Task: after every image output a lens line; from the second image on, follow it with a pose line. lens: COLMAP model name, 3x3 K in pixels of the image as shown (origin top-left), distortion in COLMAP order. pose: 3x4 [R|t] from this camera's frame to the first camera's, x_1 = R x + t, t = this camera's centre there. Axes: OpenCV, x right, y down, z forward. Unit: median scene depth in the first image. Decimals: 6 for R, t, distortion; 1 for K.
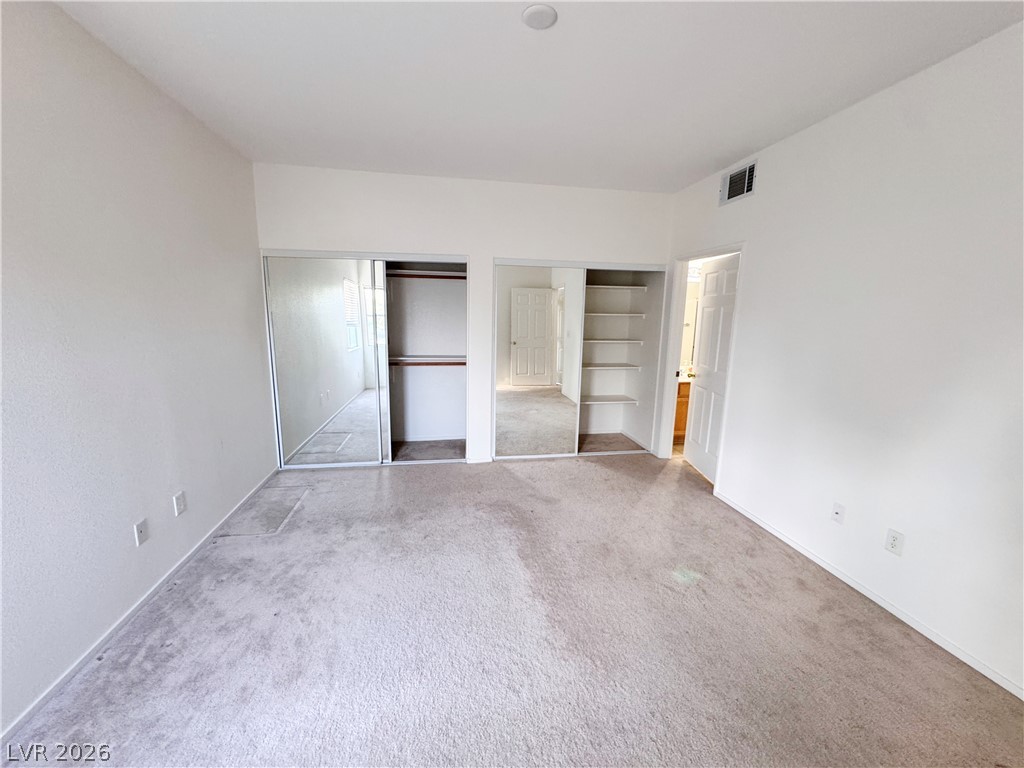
lens RADIAL K [[405.9, 0, 512.0], [0, 405.9, 384.0], [0, 0, 1]] dist [-0.006553, 0.000335]
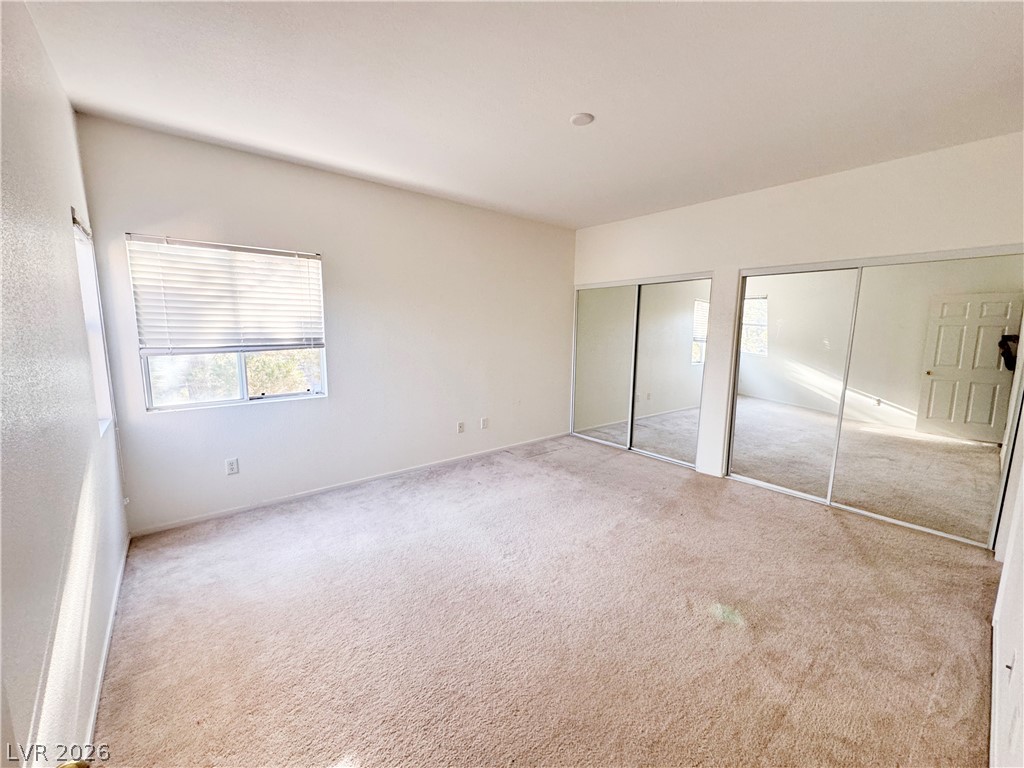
lens RADIAL K [[405.9, 0, 512.0], [0, 405.9, 384.0], [0, 0, 1]] dist [-0.006553, 0.000335]
pose [[0.496754, 0.106170, -0.861373, 0.677514], [-0.148222, 0.988286, 0.036333, 0.012707], [0.855141, 0.109626, 0.506672, 0.074369]]
